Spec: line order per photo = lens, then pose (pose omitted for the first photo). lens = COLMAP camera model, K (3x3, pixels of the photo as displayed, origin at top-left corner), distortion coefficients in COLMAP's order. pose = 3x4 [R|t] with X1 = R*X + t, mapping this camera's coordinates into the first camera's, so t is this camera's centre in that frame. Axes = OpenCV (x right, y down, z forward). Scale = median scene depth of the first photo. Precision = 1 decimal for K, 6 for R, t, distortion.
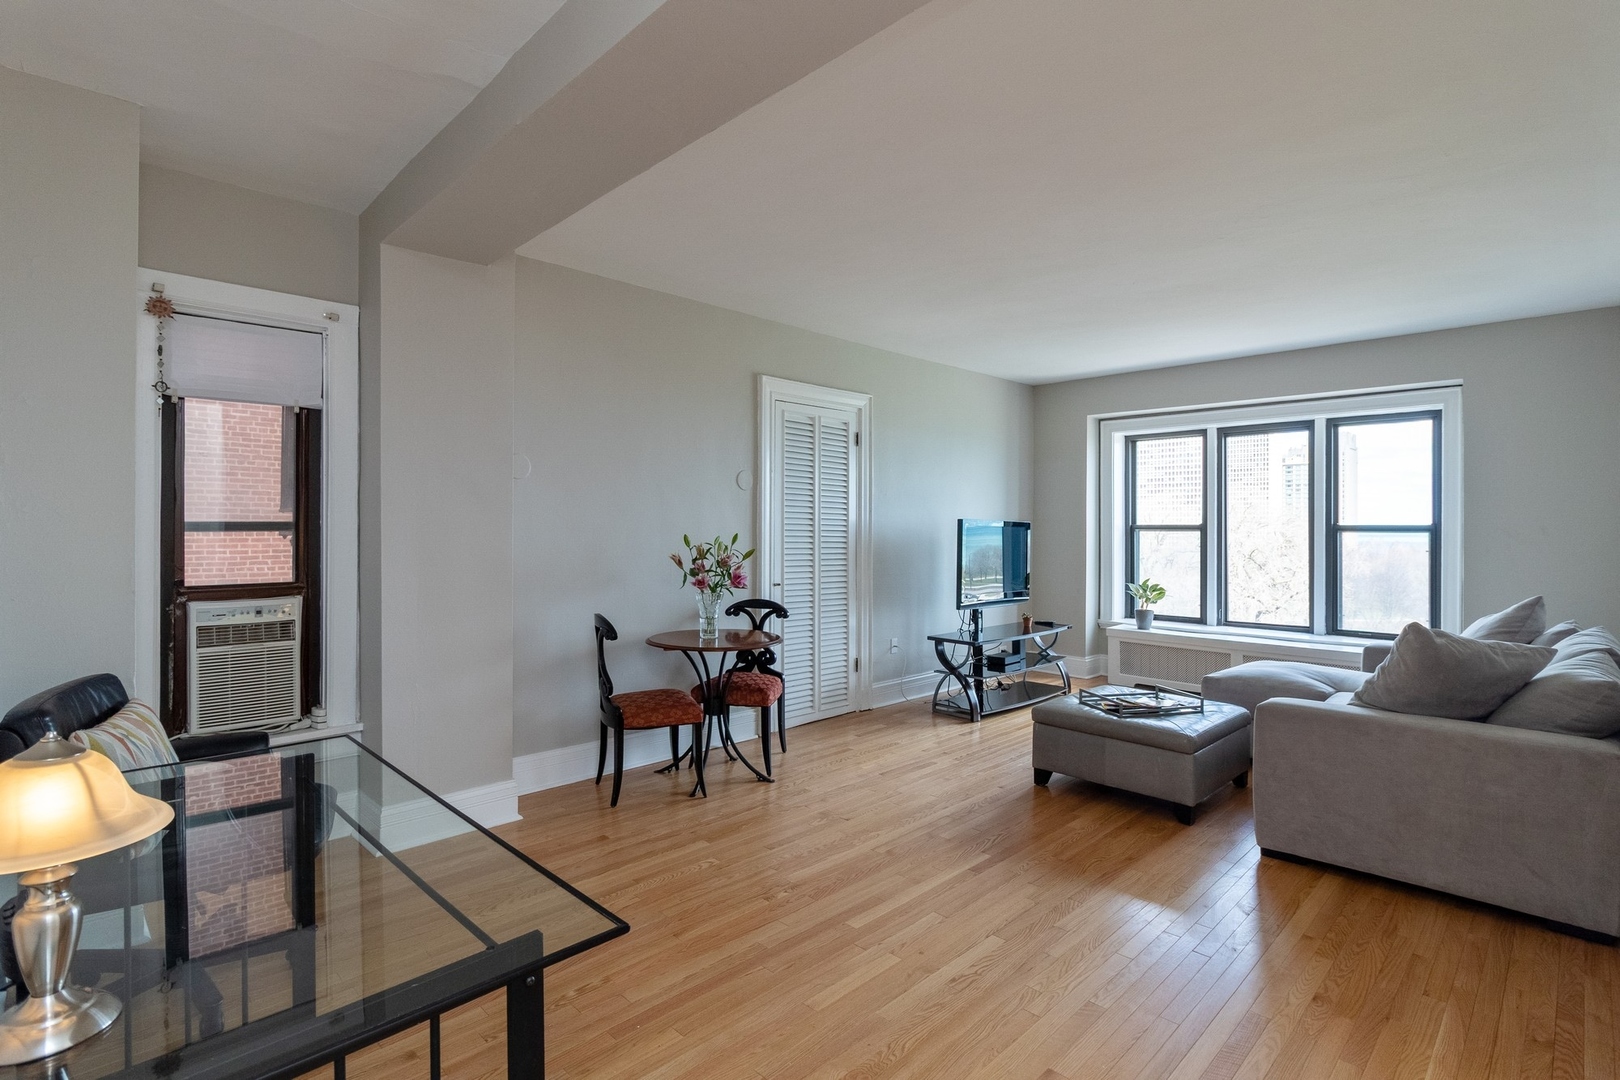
lens RADIAL K [[776.7, 0, 826.1], [0, 776.7, 523.2], [0, 0, 1]] dist [-0.000982, -0.000144]
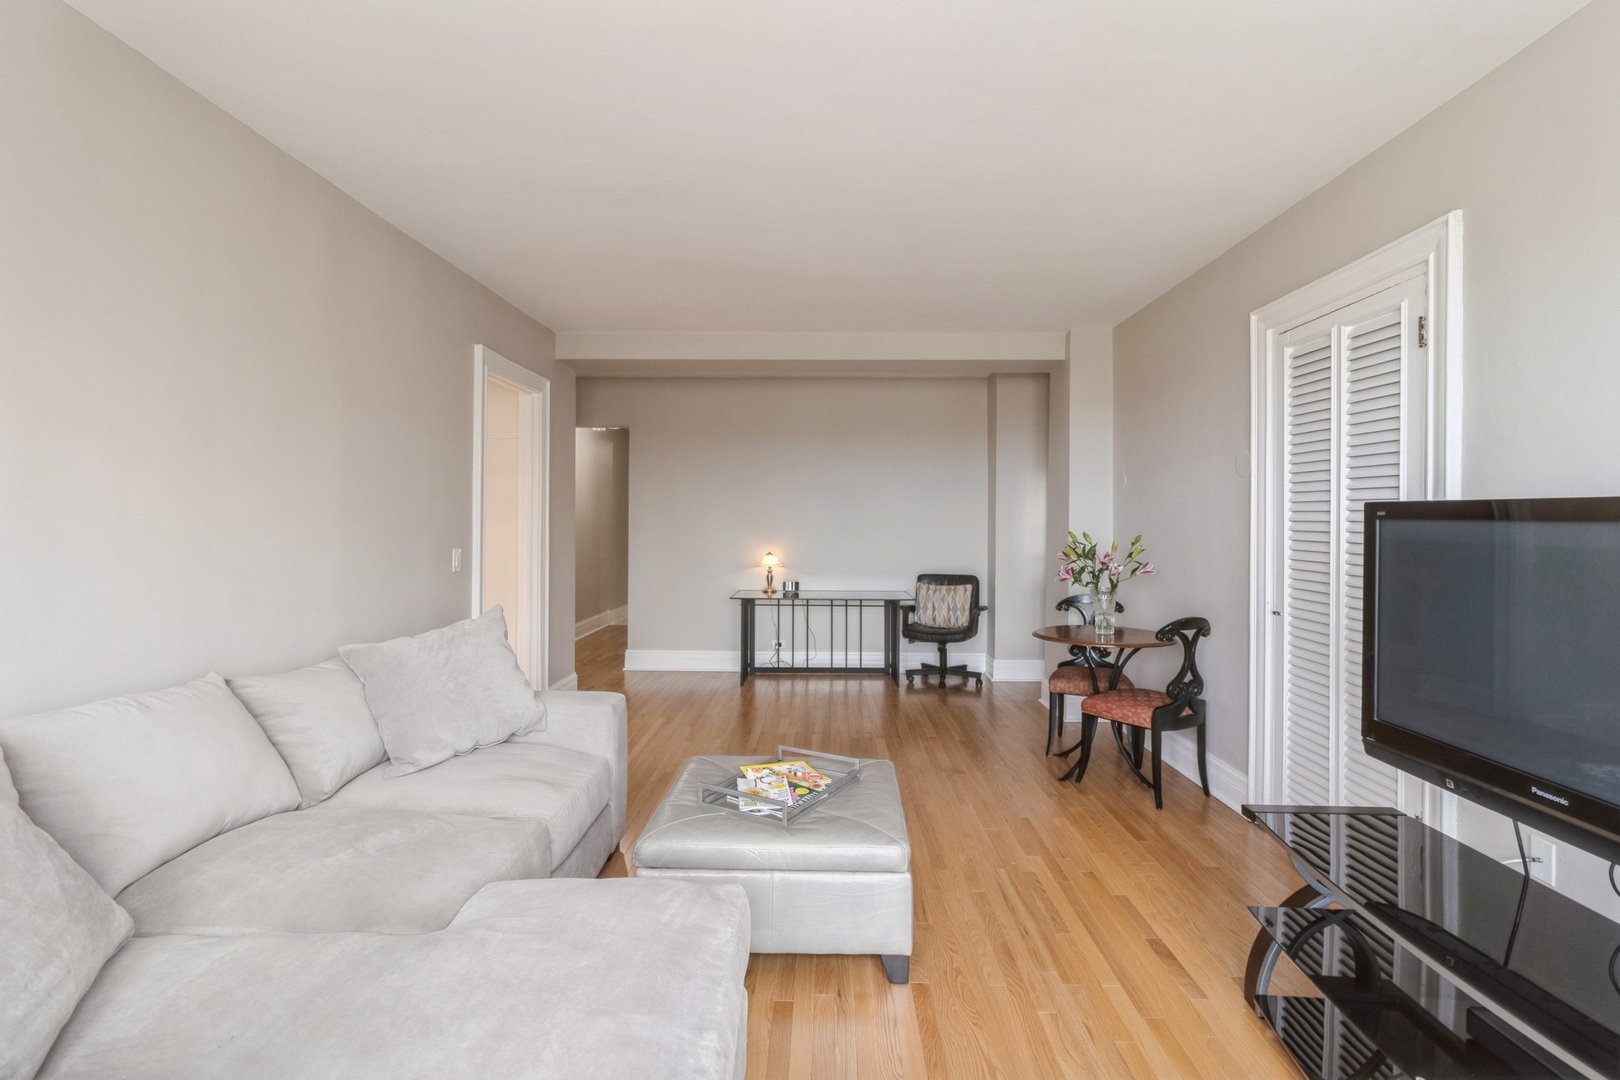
lens RADIAL K [[746.8, 0, 807.6], [0, 746.8, 522.6], [0, 0, 1]] dist [0.005050, 0.000834]
pose [[-0.732036, -0.007808, -0.681221, 0.597943], [-0.002032, 0.999955, -0.009278, 0.008003], [0.681263, -0.005408, -0.732019, 1.074450]]
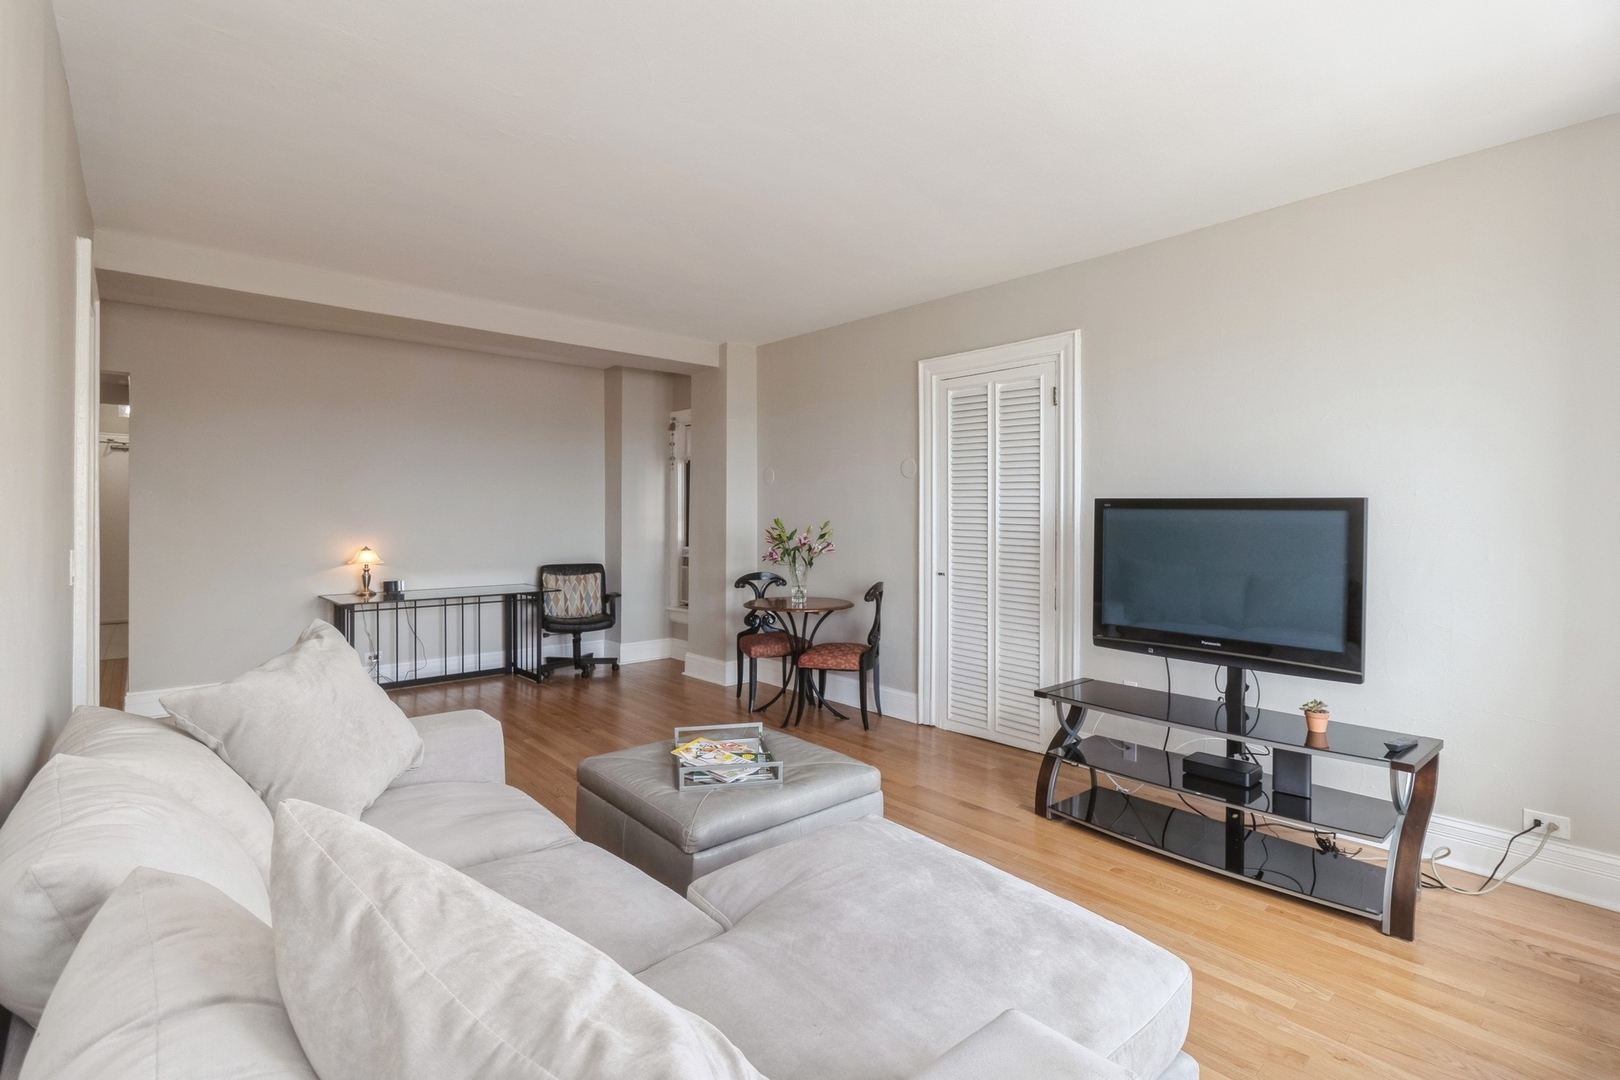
lens RADIAL K [[762.5, 0, 807.2], [0, 762.5, 516.7], [0, 0, 1]] dist [-0.002683, -0.000502]
pose [[-0.069629, -0.002917, -0.997569, 0.791702], [0.003987, 0.999987, -0.003203, 0.010135], [0.997565, -0.004200, -0.069616, 0.810992]]
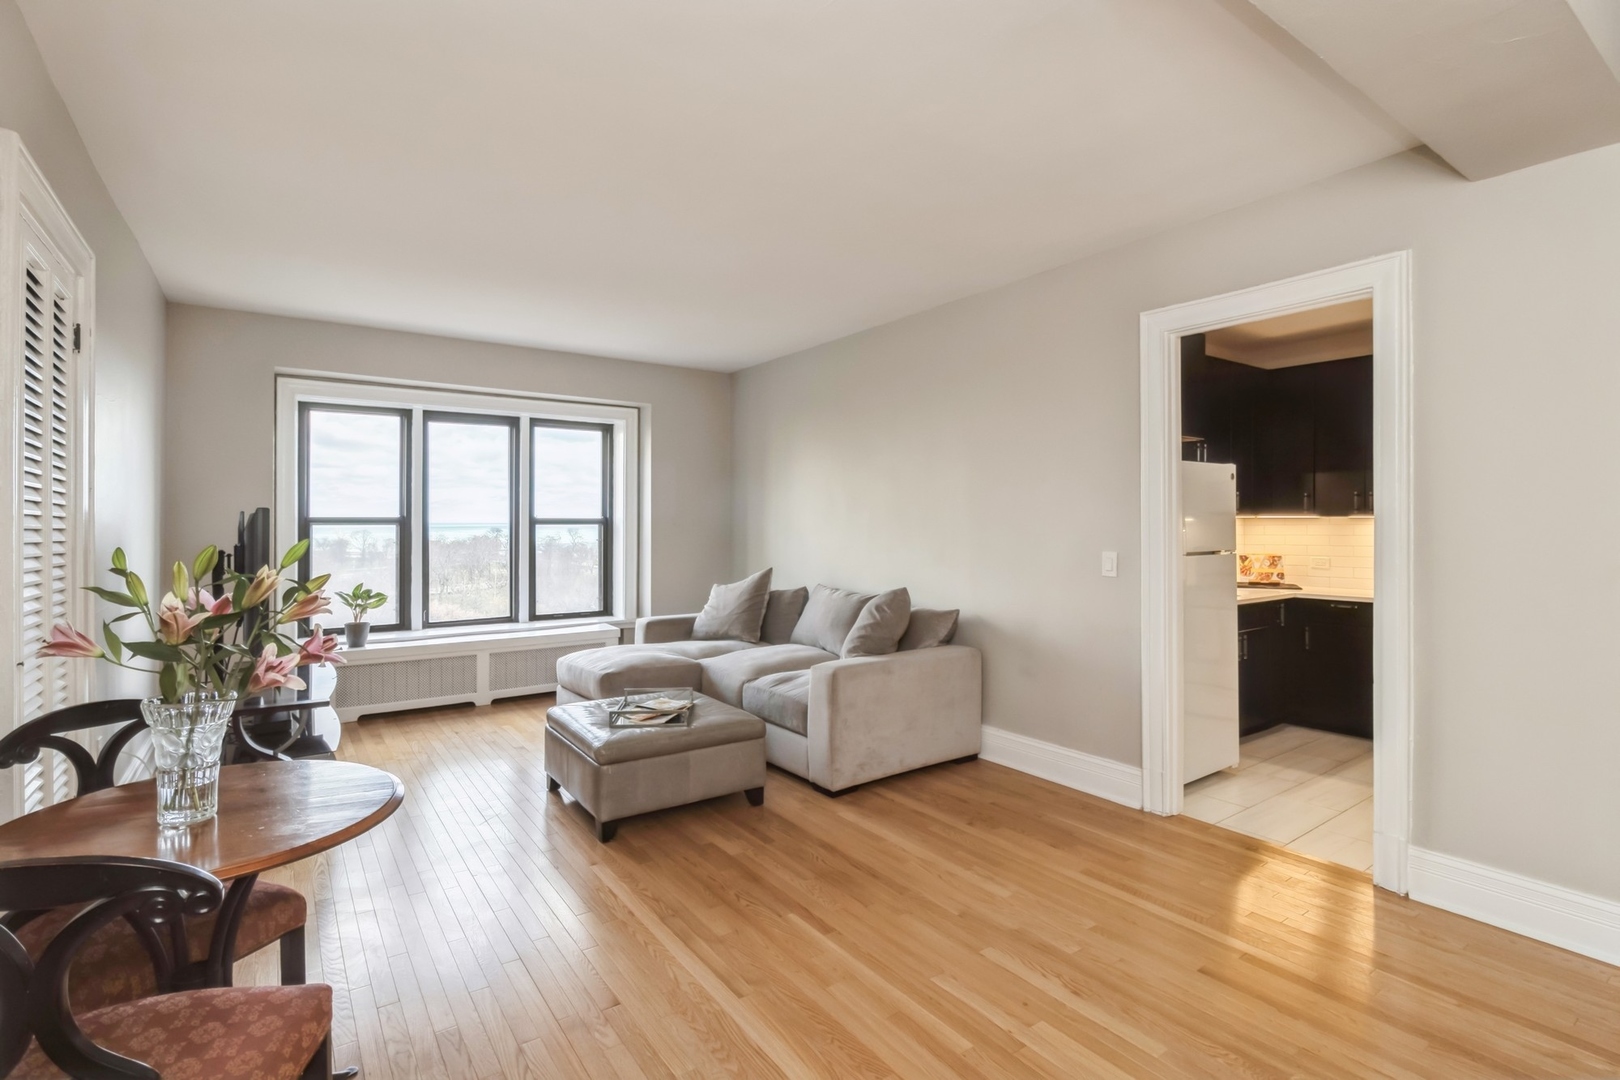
lens RADIAL K [[762.5, 0, 807.2], [0, 762.5, 516.7], [0, 0, 1]] dist [-0.002683, -0.000502]
pose [[0.182126, 0.002674, 0.983272, -0.338108], [-0.006655, 0.999977, -0.001487, -0.000261], [-0.983253, -0.006273, 0.182139, 0.472698]]
